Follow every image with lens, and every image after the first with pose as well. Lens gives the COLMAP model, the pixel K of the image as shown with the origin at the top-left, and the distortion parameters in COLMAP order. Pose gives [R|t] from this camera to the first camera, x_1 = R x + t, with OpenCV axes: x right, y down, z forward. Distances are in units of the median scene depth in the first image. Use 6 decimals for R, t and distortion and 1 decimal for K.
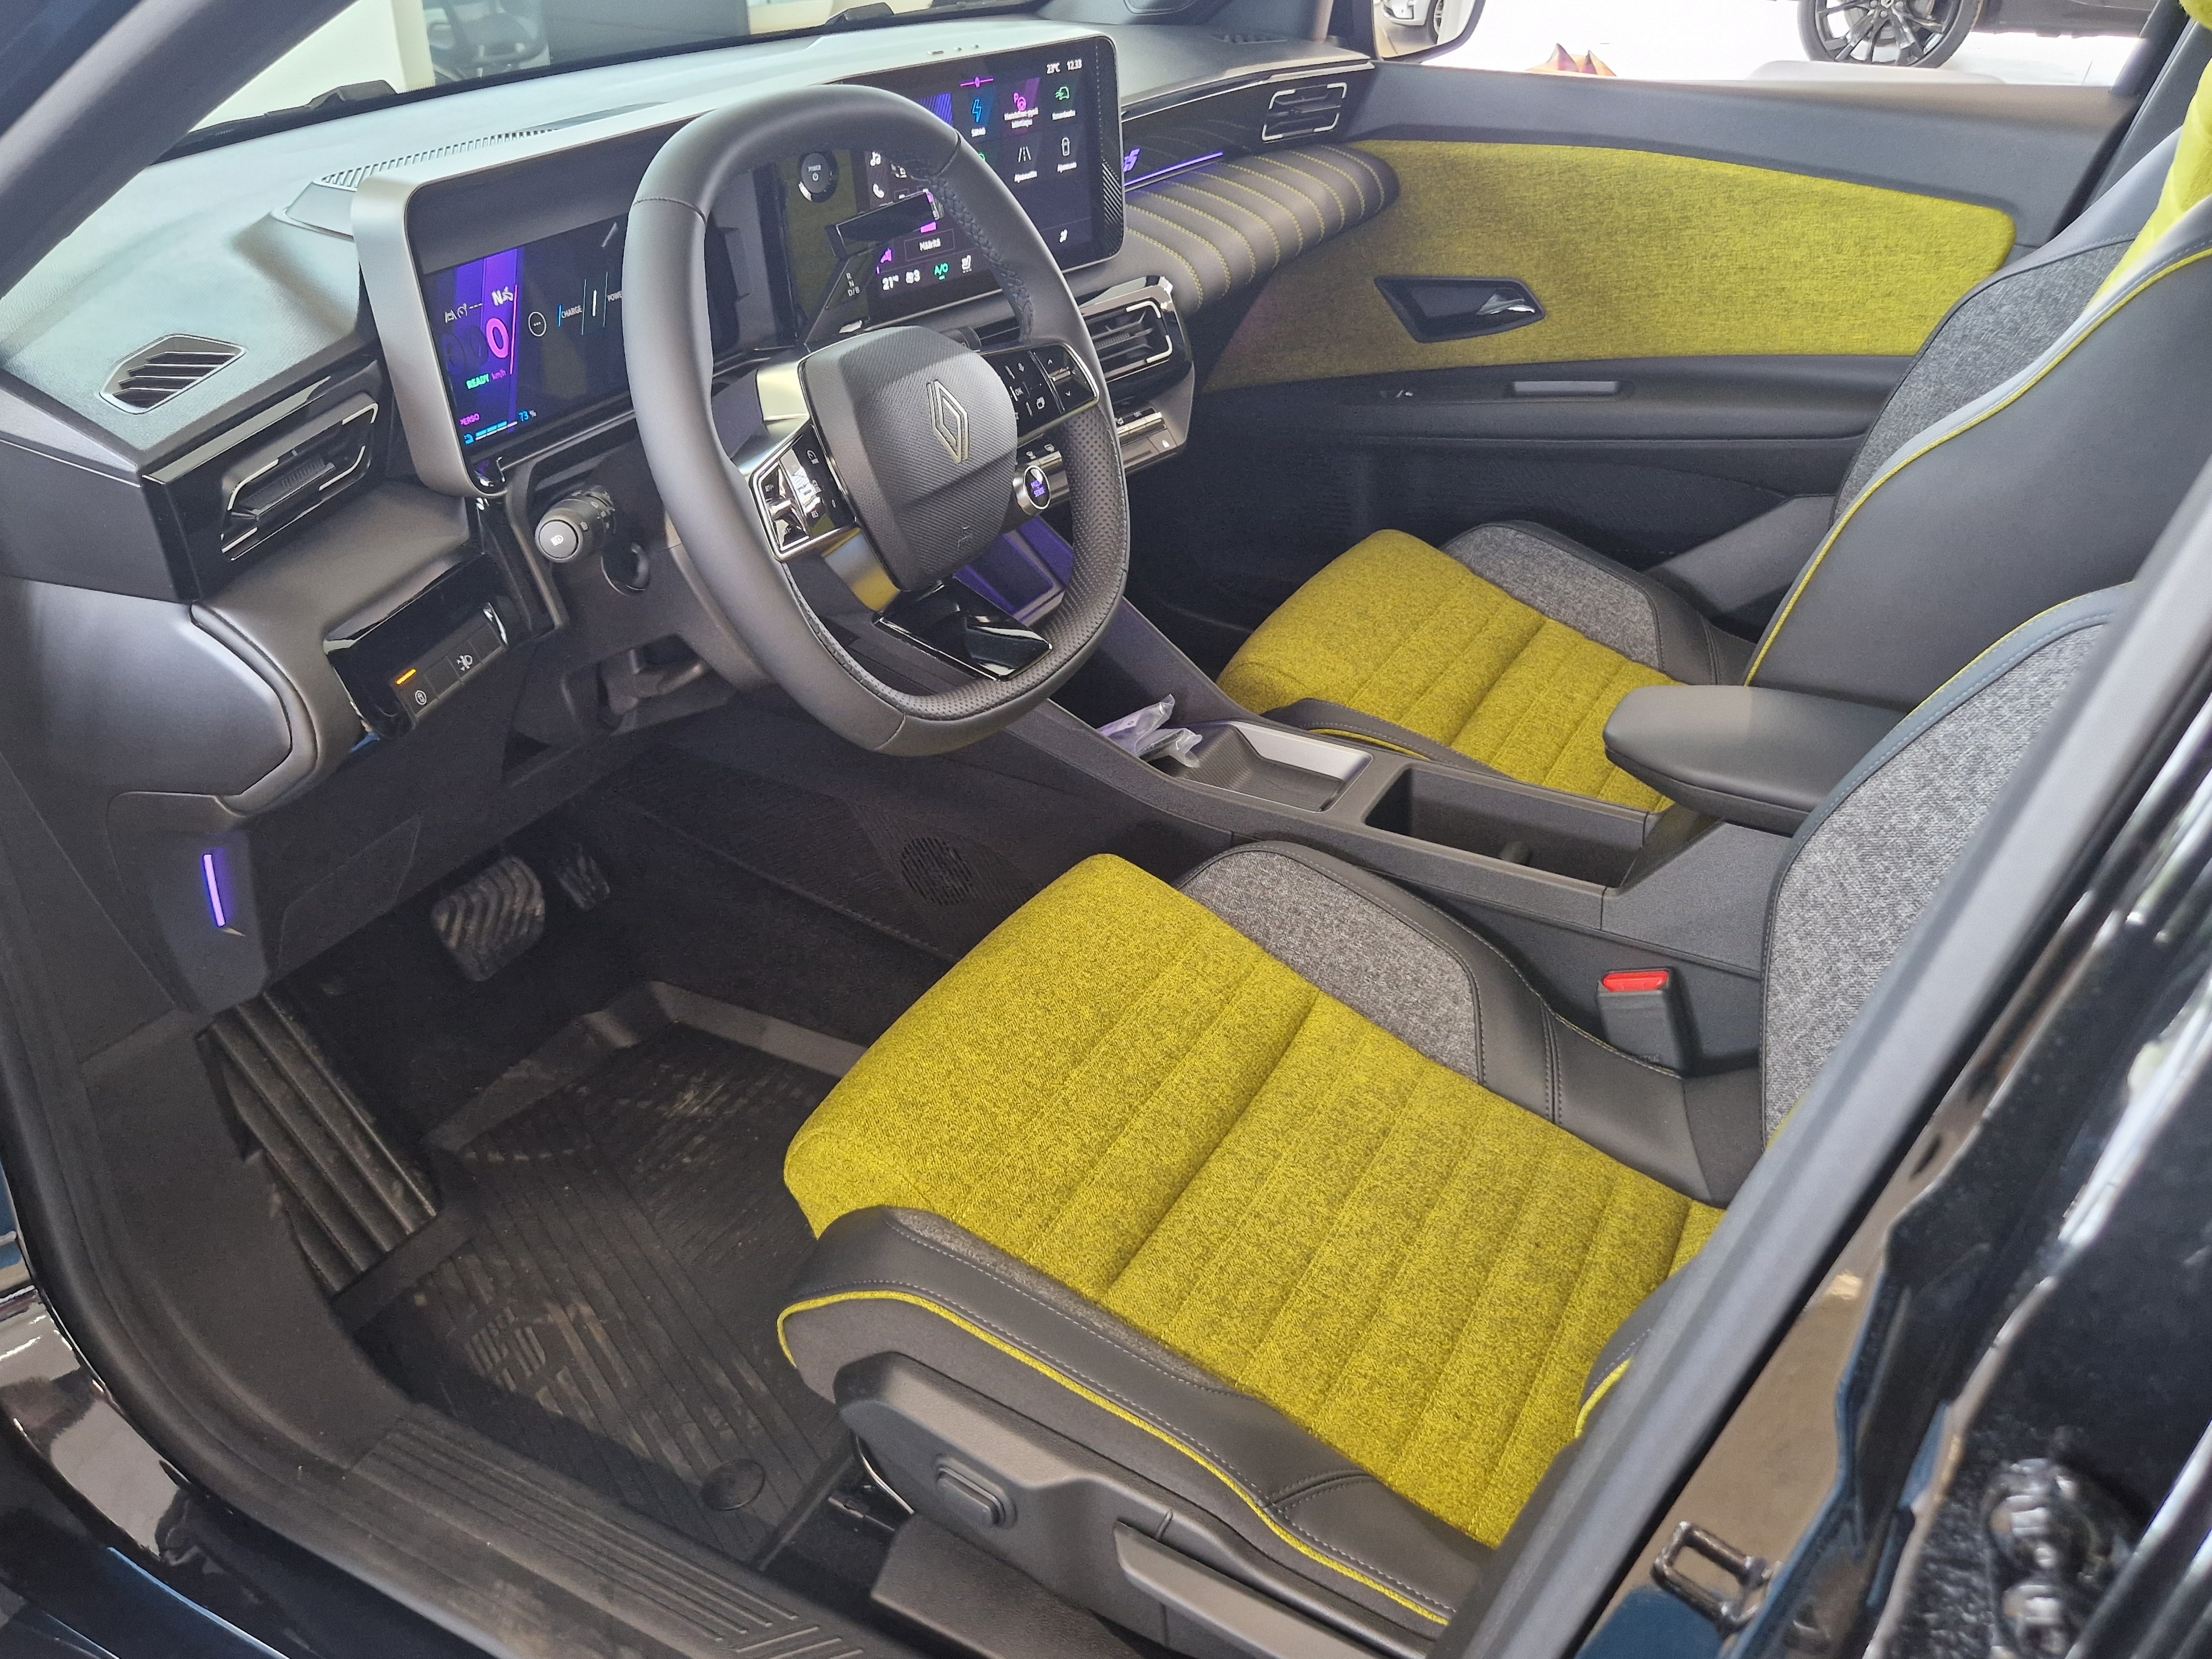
lens RADIAL K [[1813.9, 0, 1076.0], [0, 1813.9, 834.5], [0, 0, 1]] dist [0.052815, -0.041728]
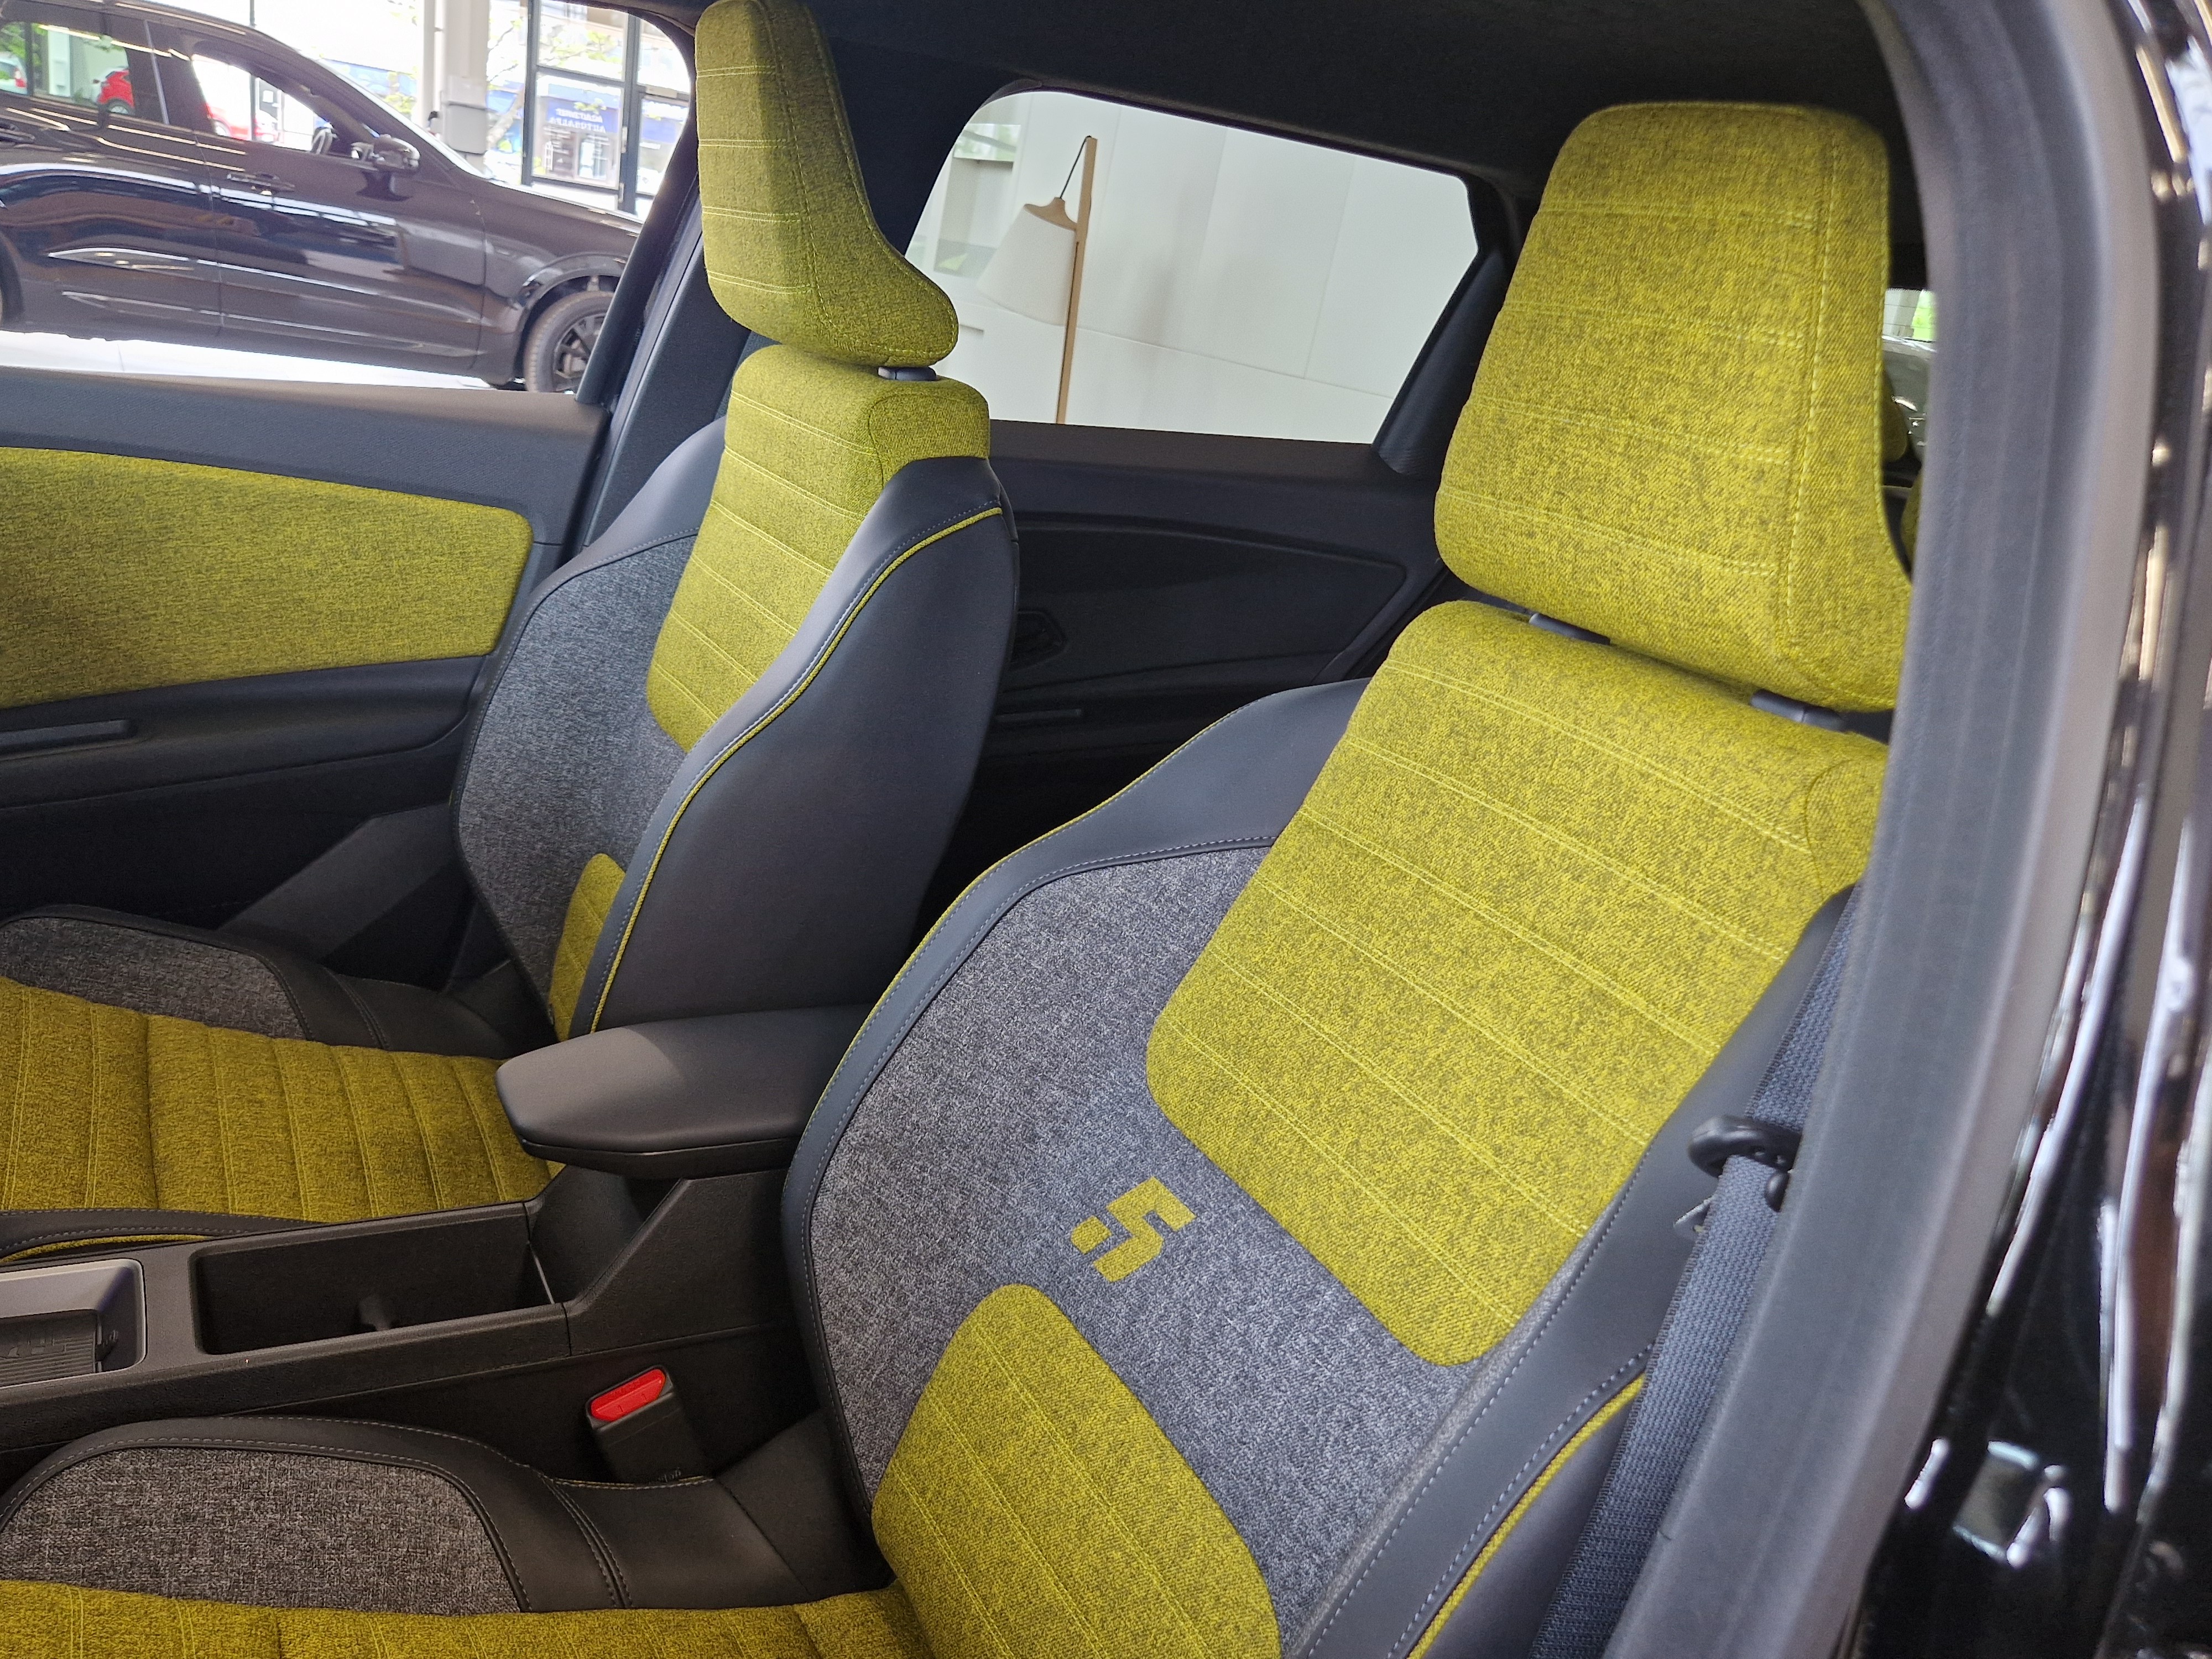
lens RADIAL K [[1813.9, 0, 1126.4], [0, 1813.9, 847.6], [0, 0, 1]] dist [0.052815, -0.041728]
pose [[0.546327, -0.188682, 0.816043, -0.194922], [0.301255, 0.953359, 0.018746, -0.100397], [-0.781519, 0.235596, 0.577688, 0.252959]]
